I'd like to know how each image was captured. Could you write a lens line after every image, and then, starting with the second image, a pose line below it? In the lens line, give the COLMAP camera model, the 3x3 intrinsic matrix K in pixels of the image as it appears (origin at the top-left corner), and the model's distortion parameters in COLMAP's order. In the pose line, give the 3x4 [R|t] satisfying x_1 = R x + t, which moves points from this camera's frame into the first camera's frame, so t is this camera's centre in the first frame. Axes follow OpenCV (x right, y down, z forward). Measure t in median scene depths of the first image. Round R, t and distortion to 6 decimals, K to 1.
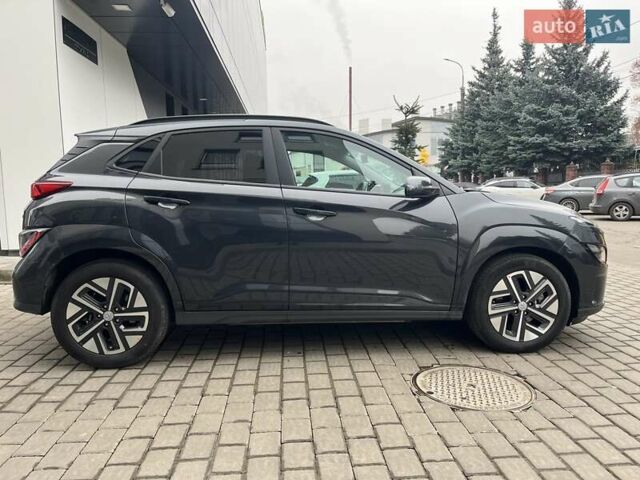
lens RADIAL K [[490.7, 0, 321.5], [0, 490.7, 237.8], [0, 0, 1]] dist [0.060073, -0.074099]
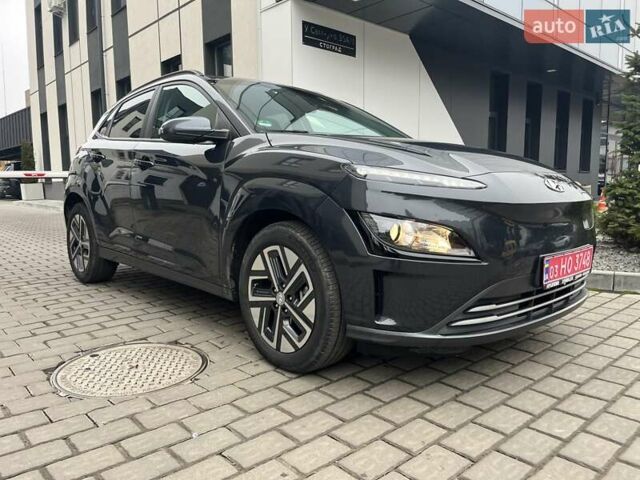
lens RADIAL K [[488.8, 0, 326.1], [0, 488.8, 241.1], [0, 0, 1]] dist [0.026139, -0.005801]
pose [[0.621817, 0.098339, -0.776964, 0.956572], [-0.086068, 0.994657, 0.057011, 0.016910], [0.778419, 0.031422, 0.626958, 0.632149]]
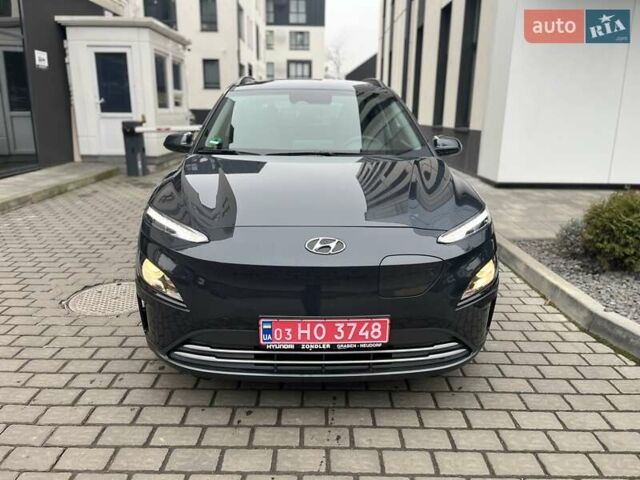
lens RADIAL K [[490.0, 0, 317.7], [0, 490.0, 240.8], [0, 0, 1]] dist [0.062582, -0.081159]
pose [[-0.053941, 0.260974, -0.963838, 1.238908], [-0.113684, 0.957362, 0.265583, -0.234387], [0.992052, 0.123899, -0.021973, 1.347534]]
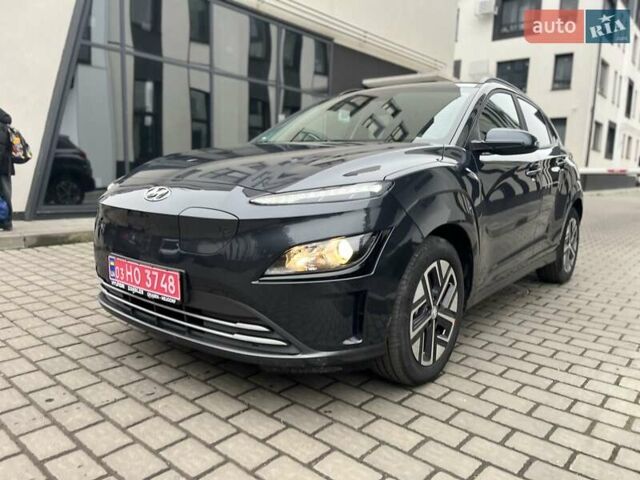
lens RADIAL K [[490.7, 0, 321.5], [0, 490.7, 237.8], [0, 0, 1]] dist [0.060073, -0.074099]
pose [[-0.696087, 0.084356, -0.712984, 0.936467], [-0.098224, 0.972547, 0.210961, -0.161831], [0.711206, 0.216879, -0.668692, 1.986010]]
